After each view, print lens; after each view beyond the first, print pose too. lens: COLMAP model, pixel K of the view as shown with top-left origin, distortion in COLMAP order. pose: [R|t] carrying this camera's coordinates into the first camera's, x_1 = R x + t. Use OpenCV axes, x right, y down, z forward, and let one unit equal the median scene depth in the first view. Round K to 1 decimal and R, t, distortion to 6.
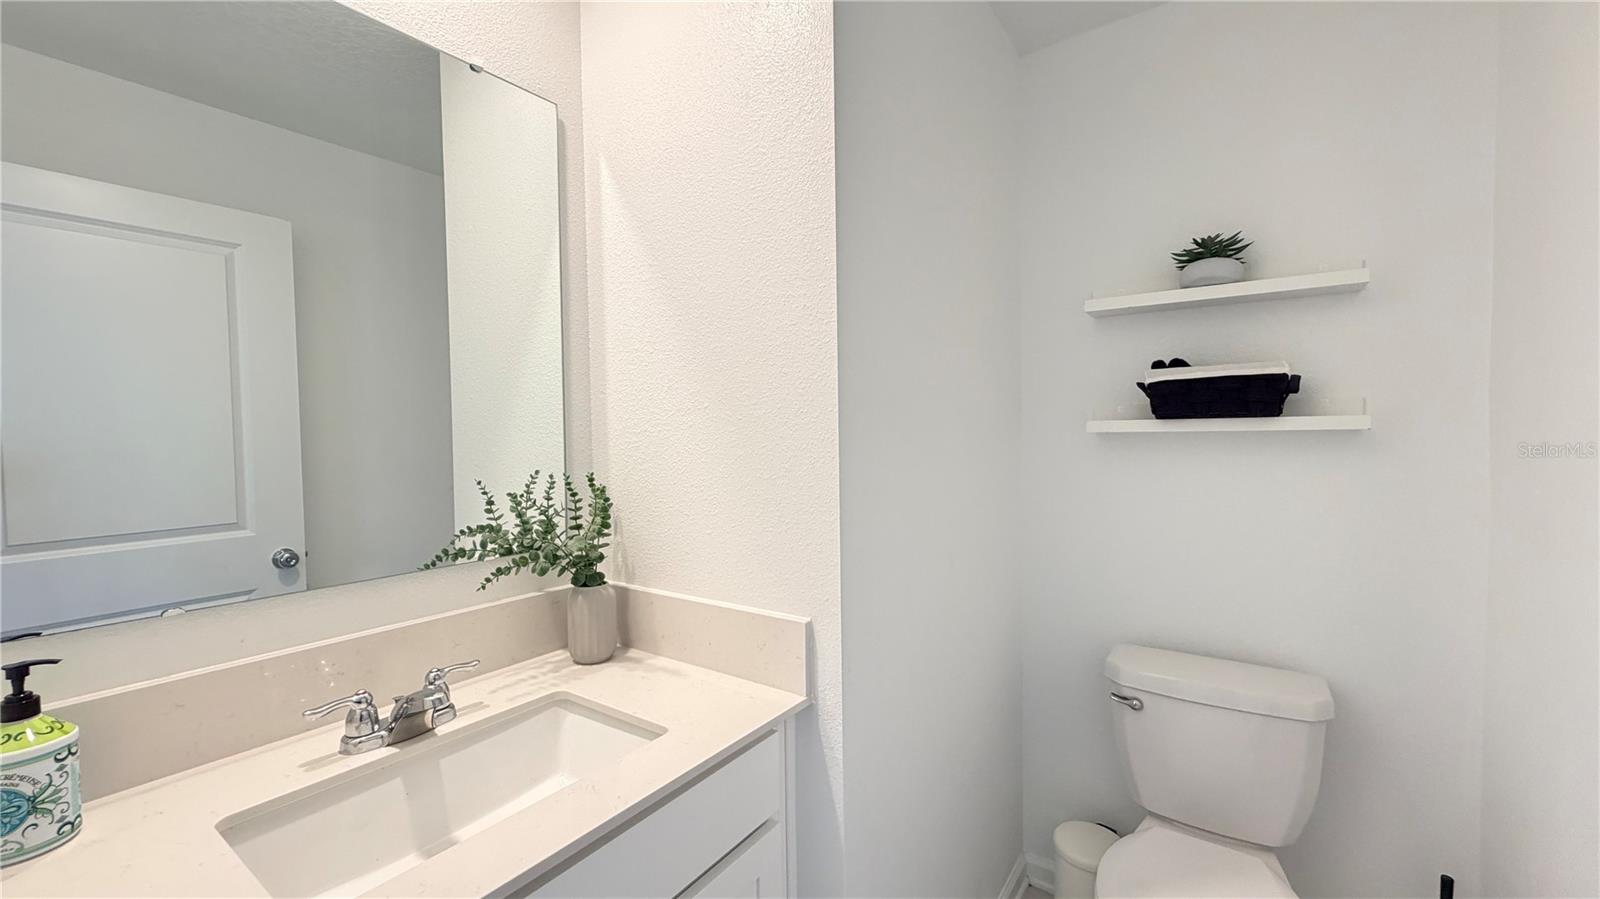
lens RADIAL K [[638.2, 0, 795.8], [0, 638.2, 447.8], [0, 0, 1]] dist [-0.001122, 0.000908]
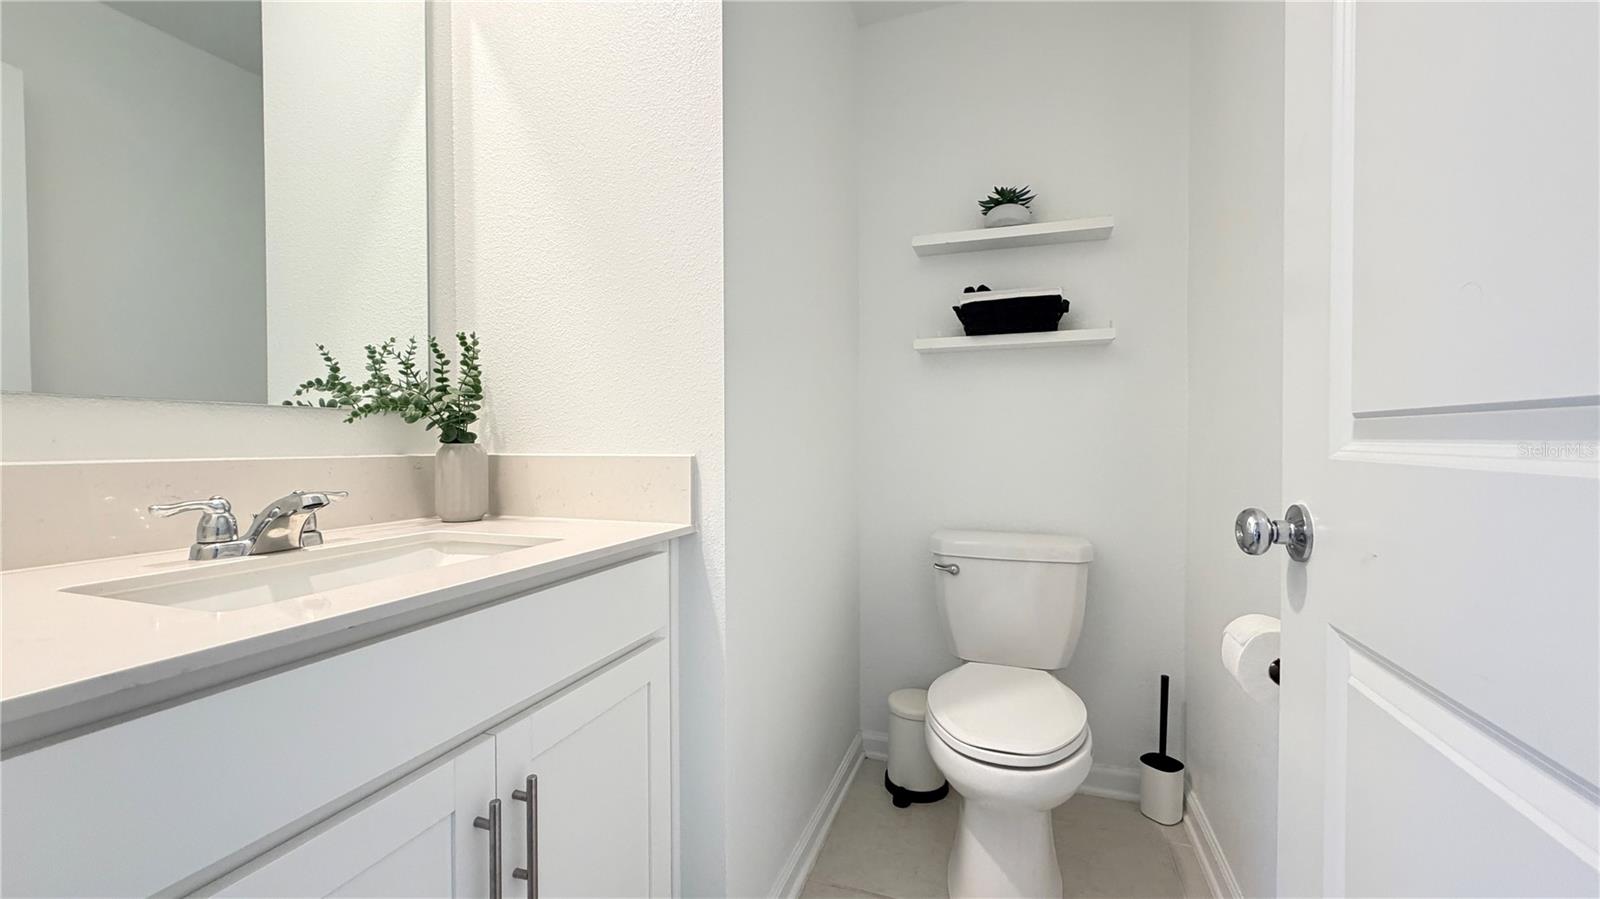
lens RADIAL K [[638.2, 0, 795.6], [0, 638.2, 446.4], [0, 0, 1]] dist [-0.001122, 0.000908]
pose [[0.962138, 0.007667, 0.272454, -0.087434], [-0.002710, 0.999824, -0.018566, 0.219980], [-0.272548, 0.017125, 0.961990, -0.079623]]
